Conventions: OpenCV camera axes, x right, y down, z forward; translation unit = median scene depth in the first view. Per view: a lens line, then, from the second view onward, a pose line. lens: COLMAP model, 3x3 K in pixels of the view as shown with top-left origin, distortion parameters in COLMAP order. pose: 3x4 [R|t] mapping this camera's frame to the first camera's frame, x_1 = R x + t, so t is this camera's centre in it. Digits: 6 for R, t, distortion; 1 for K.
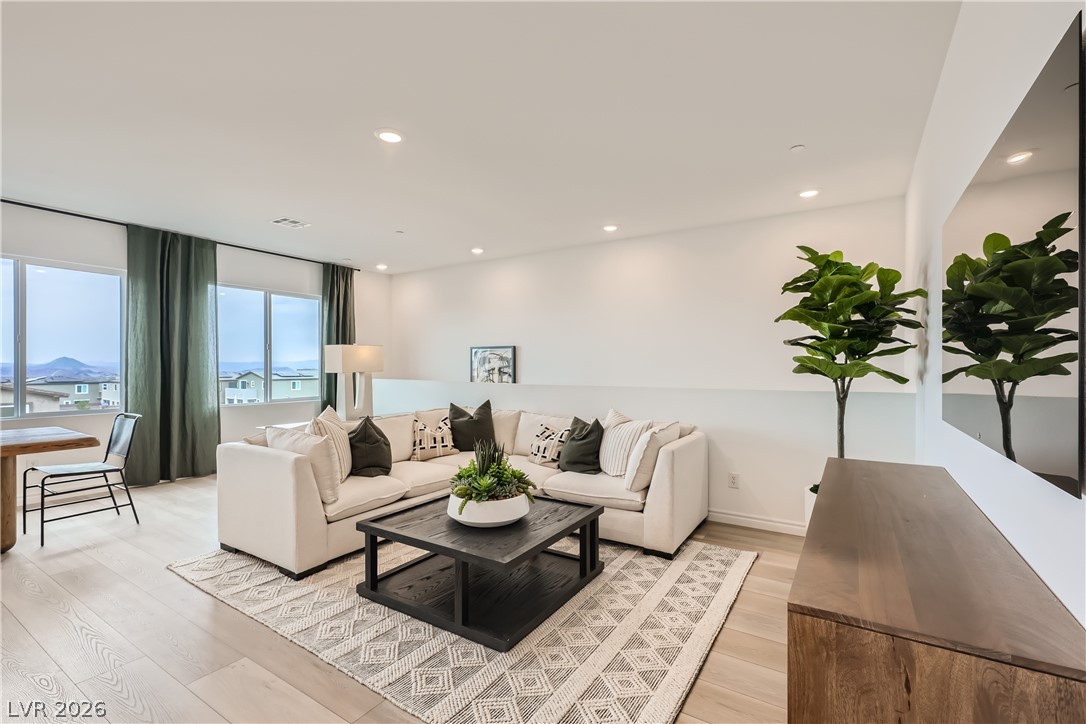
lens RADIAL K [[487.0, 0, 545.6], [0, 487.0, 367.0], [0, 0, 1]] dist [0.005204, 0.001542]
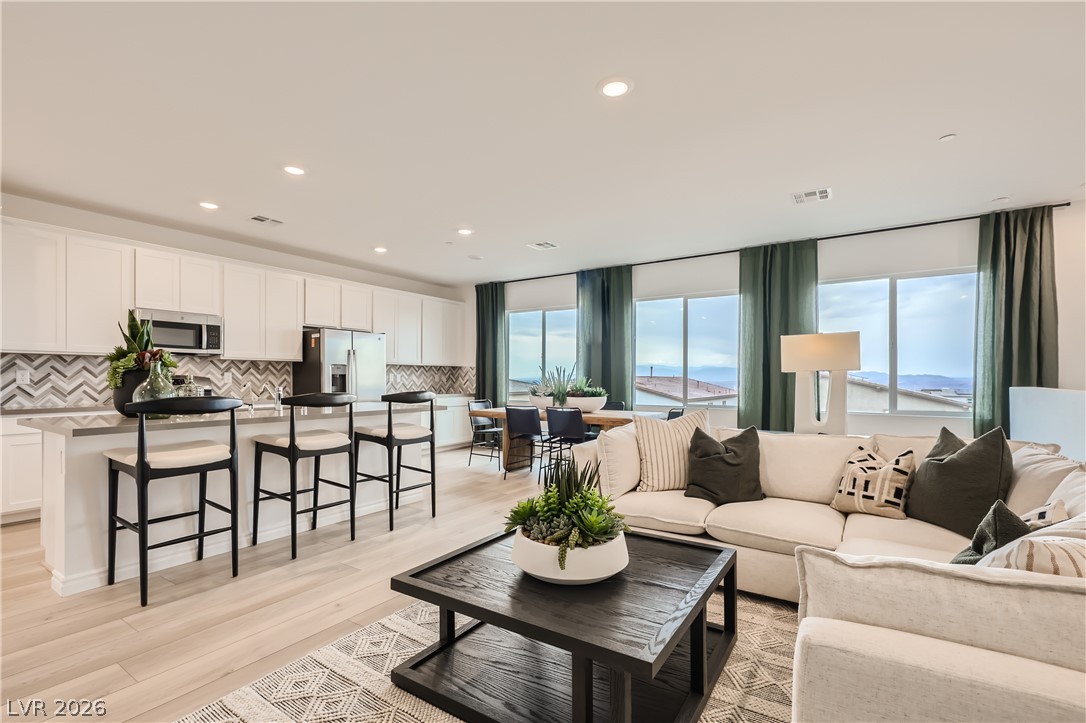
lens RADIAL K [[487.0, 0, 540.0], [0, 487.0, 385.1], [0, 0, 1]] dist [0.005204, 0.001542]
pose [[-0.023401, 0.010884, -0.999667, 0.327710], [-0.003513, 0.999934, 0.010969, 0.022294], [0.999720, 0.003768, -0.023361, 0.546543]]
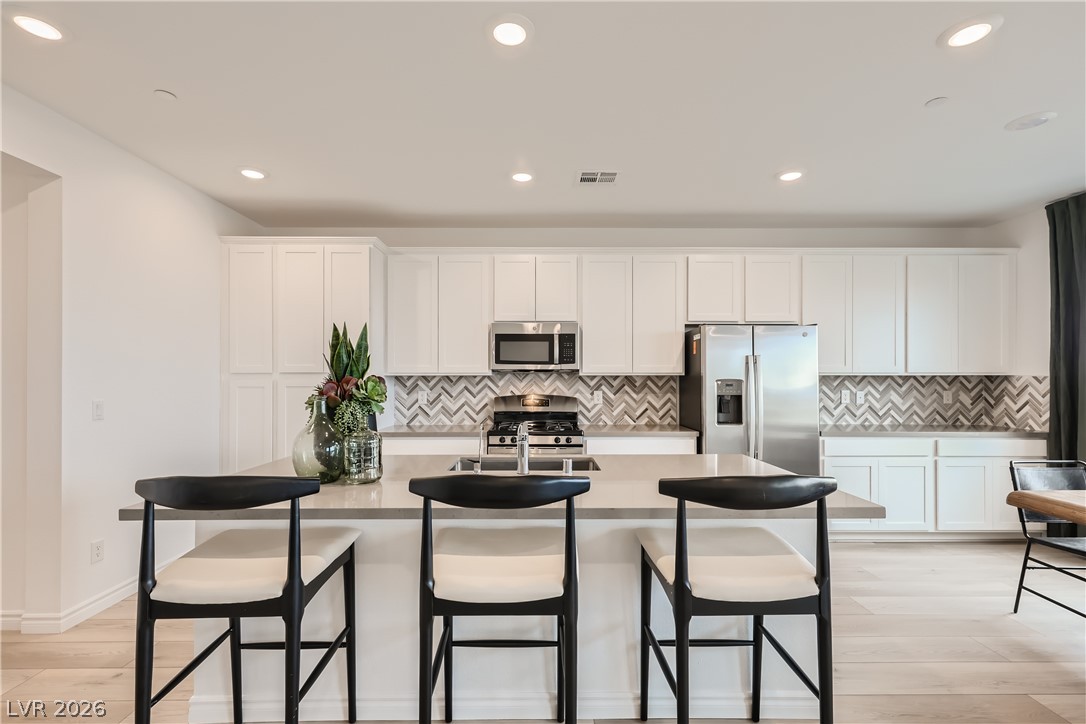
lens RADIAL K [[487.0, 0, 543.6], [0, 487.0, 371.9], [0, 0, 1]] dist [0.005204, 0.001542]
pose [[-0.832337, -0.011263, -0.554155, -0.200397], [-0.002994, 0.999870, -0.015825, -0.013236], [0.554261, -0.011512, -0.832263, 0.496078]]
